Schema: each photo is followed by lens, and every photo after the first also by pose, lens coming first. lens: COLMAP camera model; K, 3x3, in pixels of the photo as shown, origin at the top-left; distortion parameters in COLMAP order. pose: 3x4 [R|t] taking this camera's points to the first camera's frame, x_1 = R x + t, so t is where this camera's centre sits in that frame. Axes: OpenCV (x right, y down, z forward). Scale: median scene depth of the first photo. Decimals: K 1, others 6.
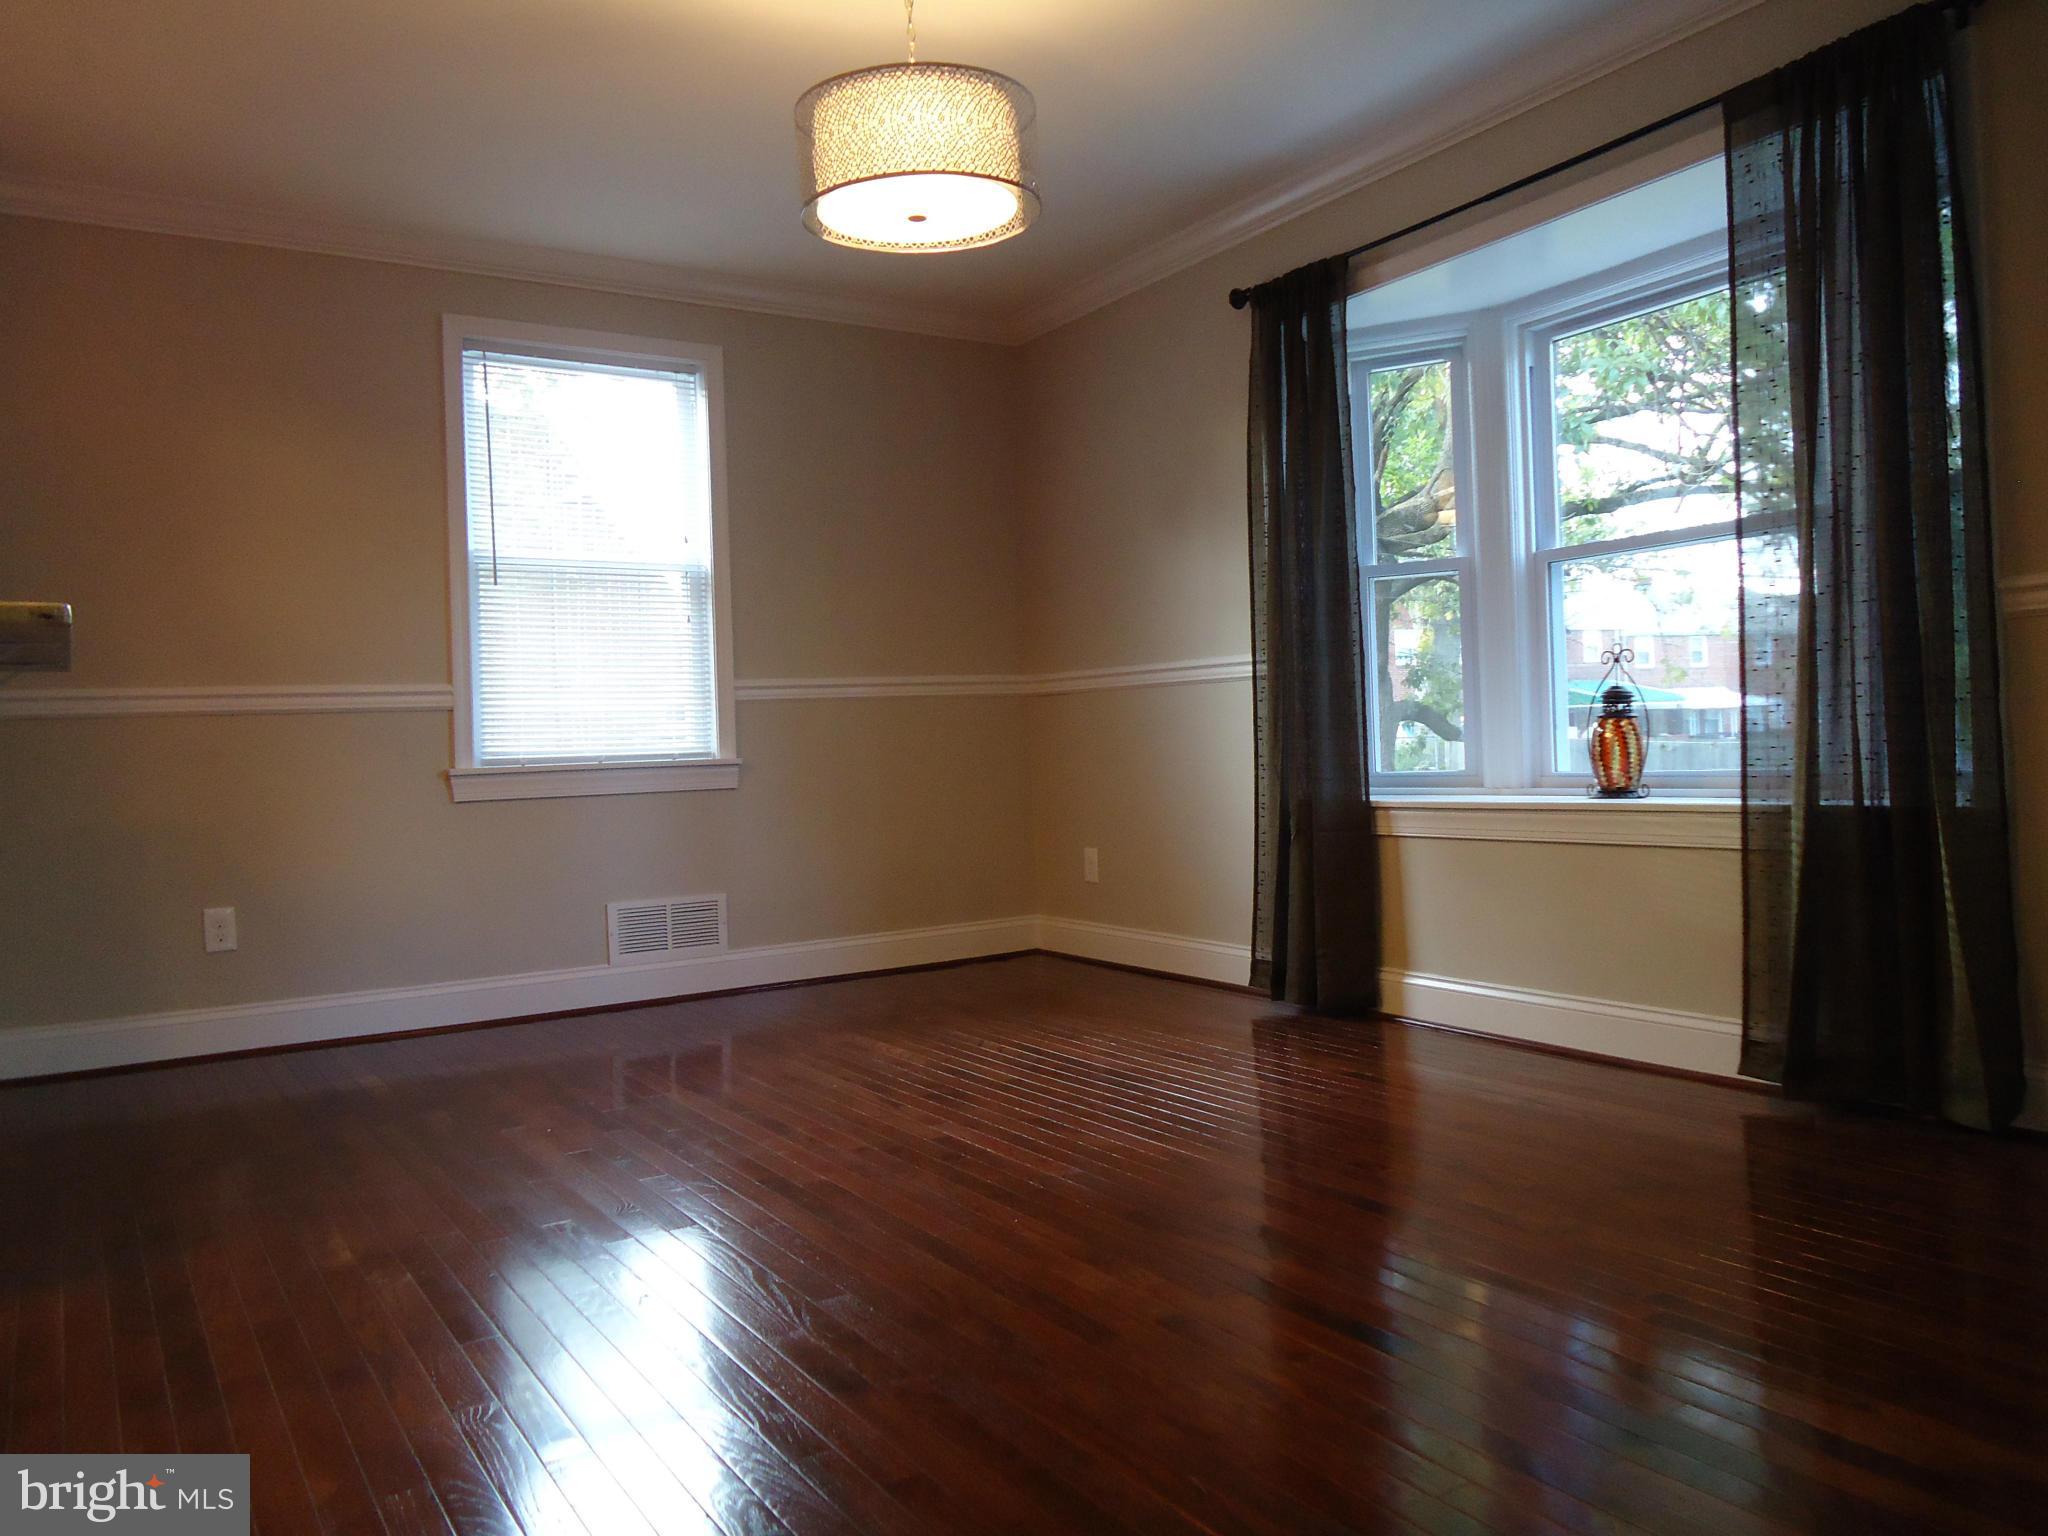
lens RADIAL K [[1500.9, 0, 1021.0], [0, 1500.9, 763.8], [0, 0, 1]] dist [-0.013854, 0.007157]
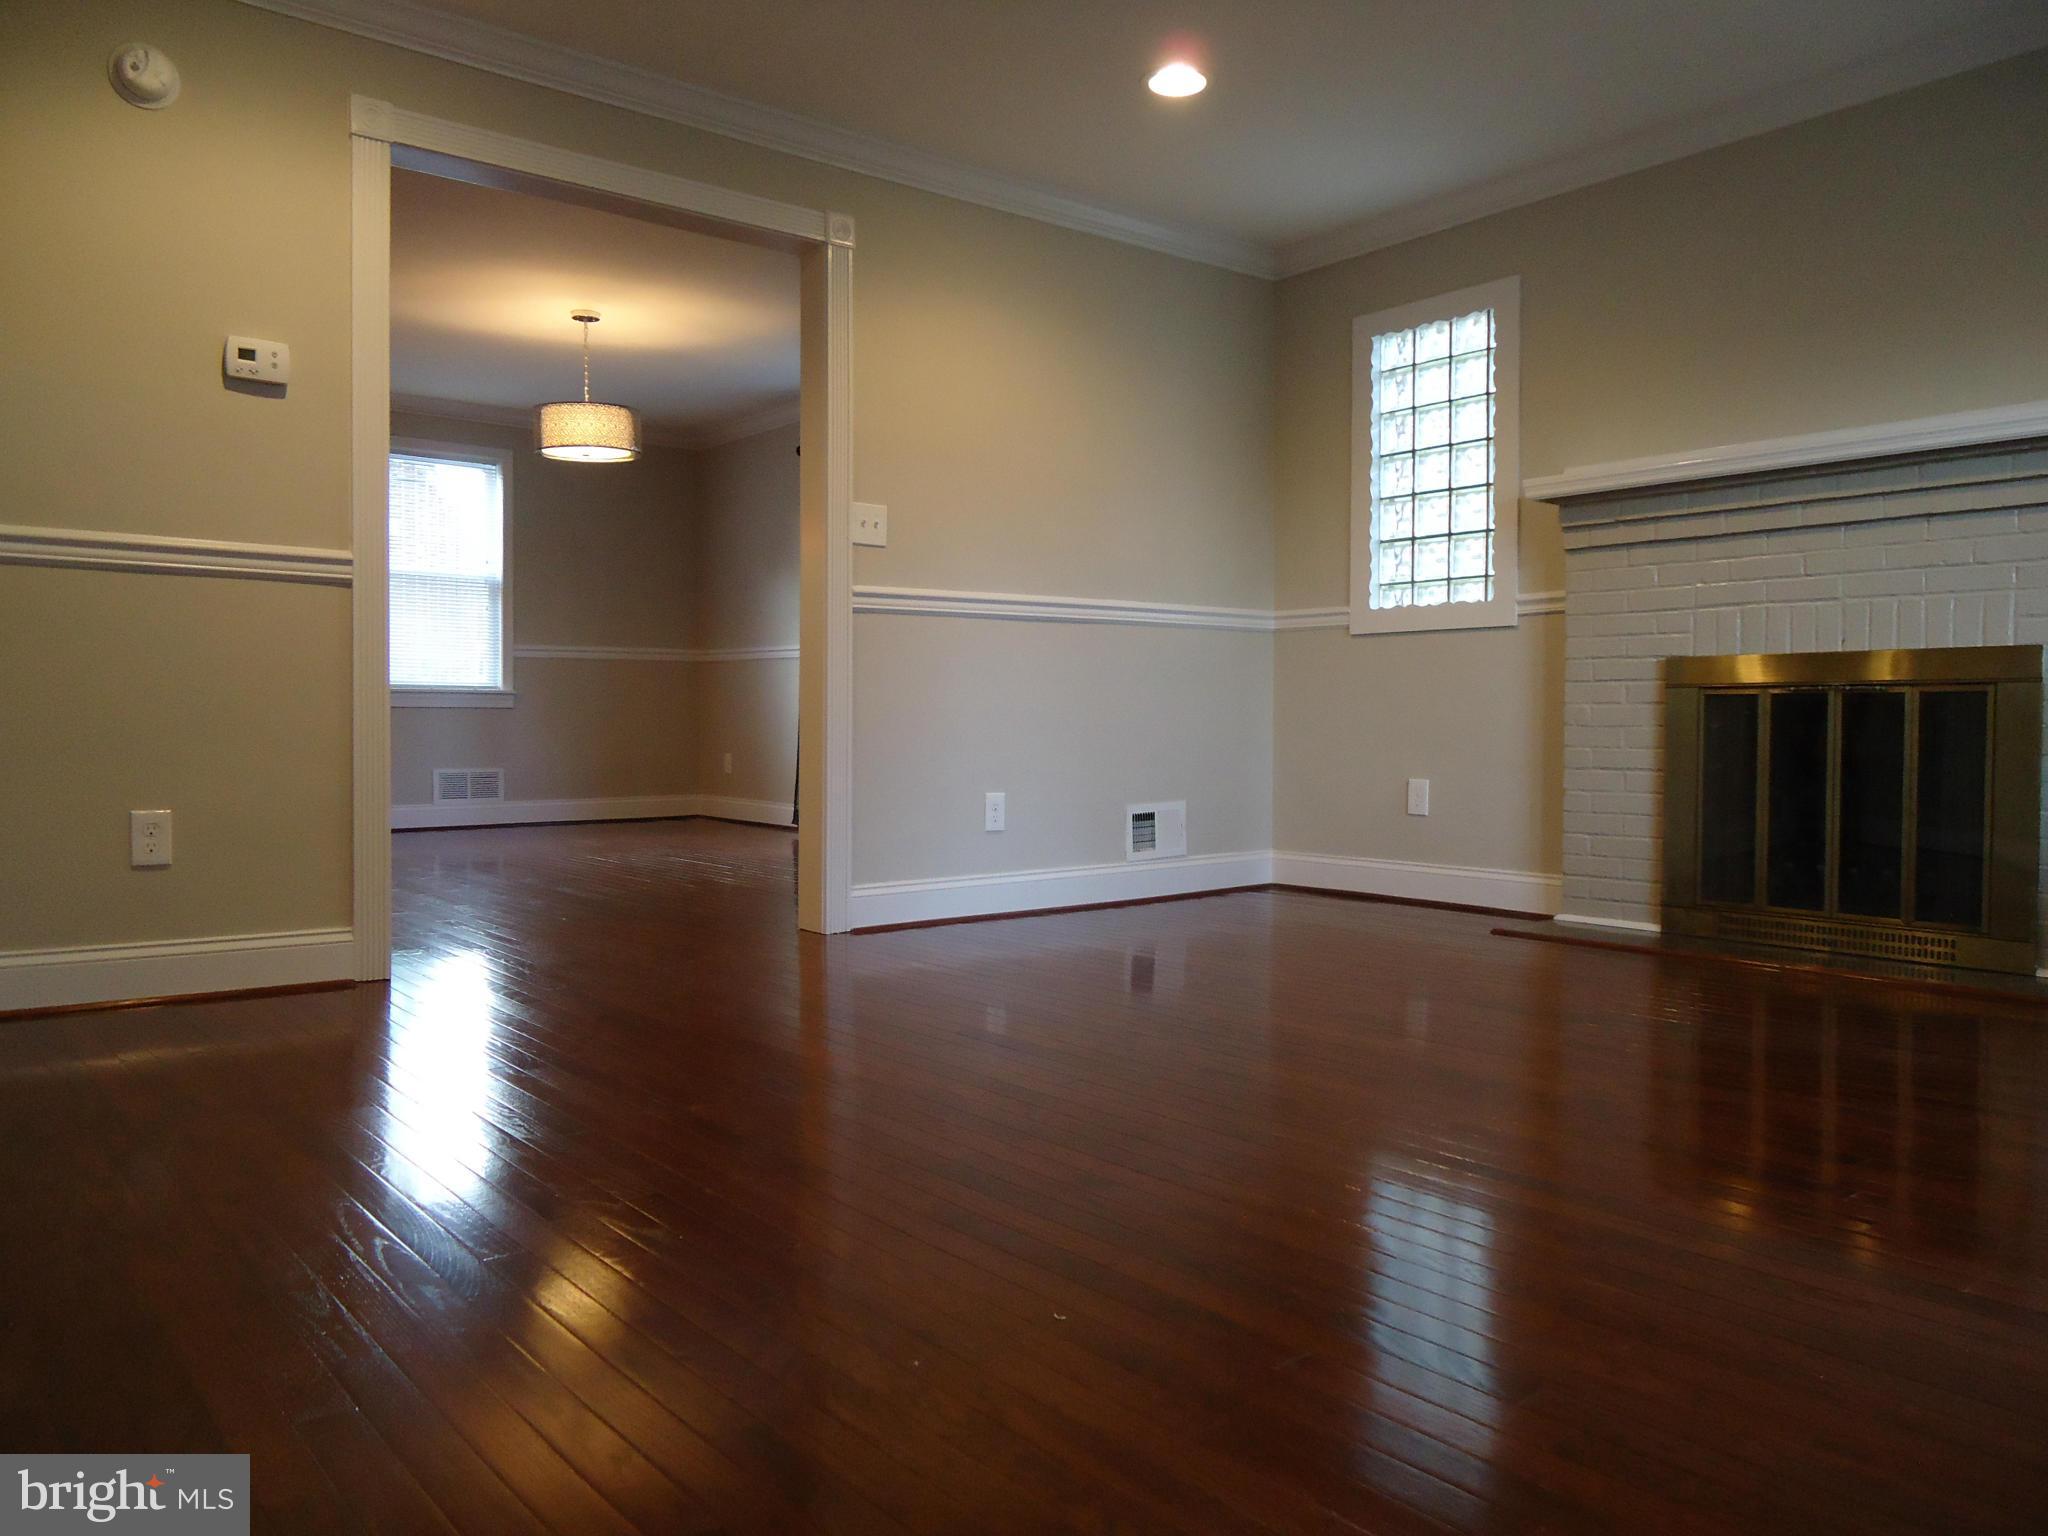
lens RADIAL K [[1500.9, 0, 1021.0], [0, 1500.9, 763.8], [0, 0, 1]] dist [-0.013854, 0.007157]
pose [[0.990384, 0.037501, 0.133168, 0.161792], [-0.039123, 0.999188, 0.009590, 0.041644], [-0.132700, -0.014708, 0.991047, -0.782752]]
